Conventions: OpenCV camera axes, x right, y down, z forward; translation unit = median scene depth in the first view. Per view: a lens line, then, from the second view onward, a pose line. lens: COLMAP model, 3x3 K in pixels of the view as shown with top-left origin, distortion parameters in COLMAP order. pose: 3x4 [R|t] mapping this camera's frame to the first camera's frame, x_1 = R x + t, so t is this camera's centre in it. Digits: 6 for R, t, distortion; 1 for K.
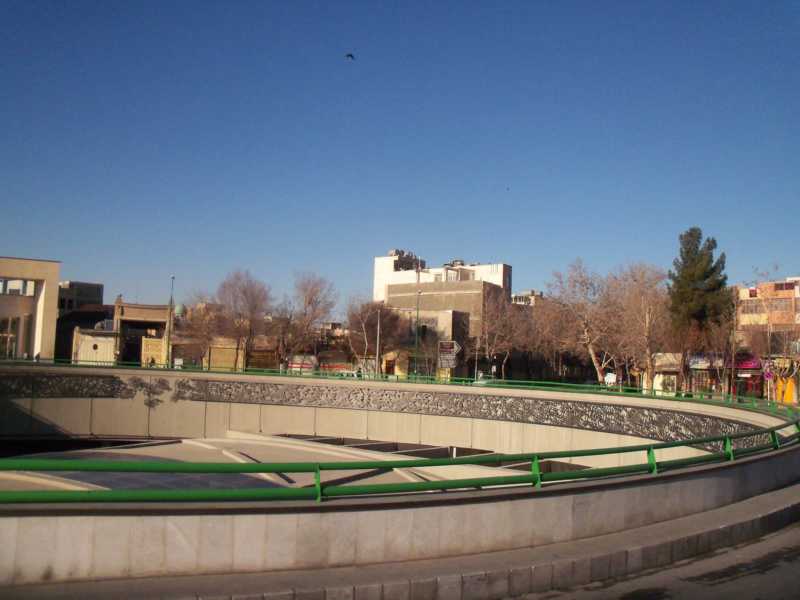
lens RADIAL K [[816.6, 0, 400.4], [0, 816.6, 279.4], [0, 0, 1]] dist [-0.307150, 0.414380]
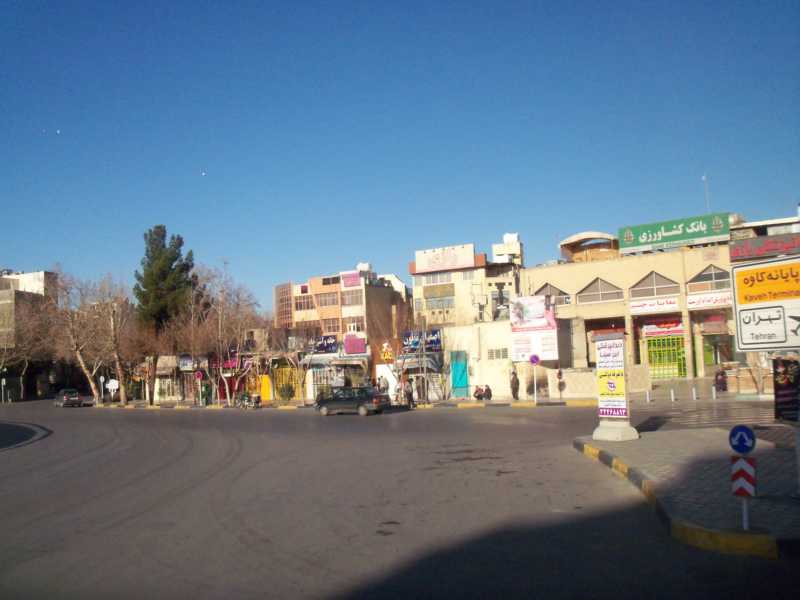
lens RADIAL K [[816.6, 0, 400.4], [0, 816.6, 279.4], [0, 0, 1]] dist [-0.307150, 0.414380]
pose [[0.935398, -0.045085, 0.350710, 0.301932], [0.046791, 0.998898, 0.003614, 0.010744], [-0.350486, 0.013029, 0.936477, -0.015933]]
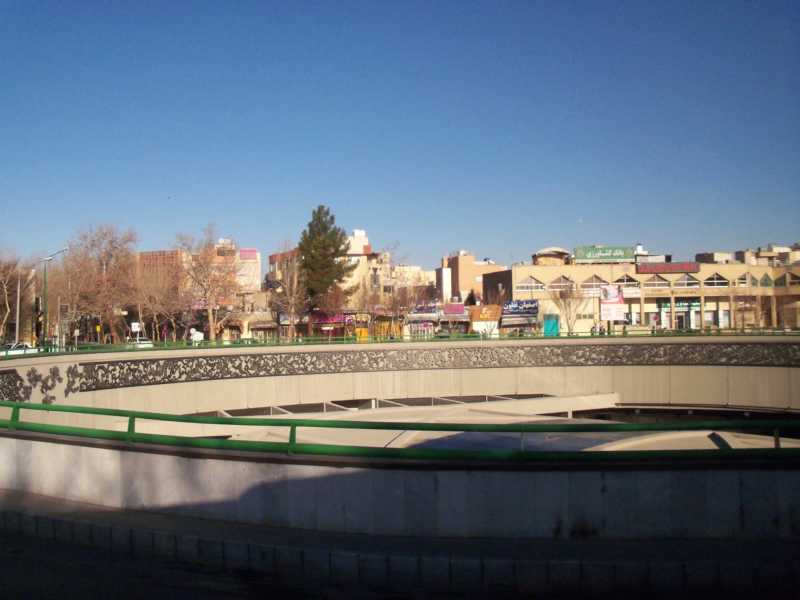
lens RADIAL K [[816.6, 0, 400.4], [0, 816.6, 279.4], [0, 0, 1]] dist [-0.307150, 0.414380]
pose [[0.430774, 0.003662, 0.902452, -0.668824], [-0.053023, 0.998367, 0.021259, 0.013958], [-0.900901, -0.057009, 0.430265, 0.359621]]
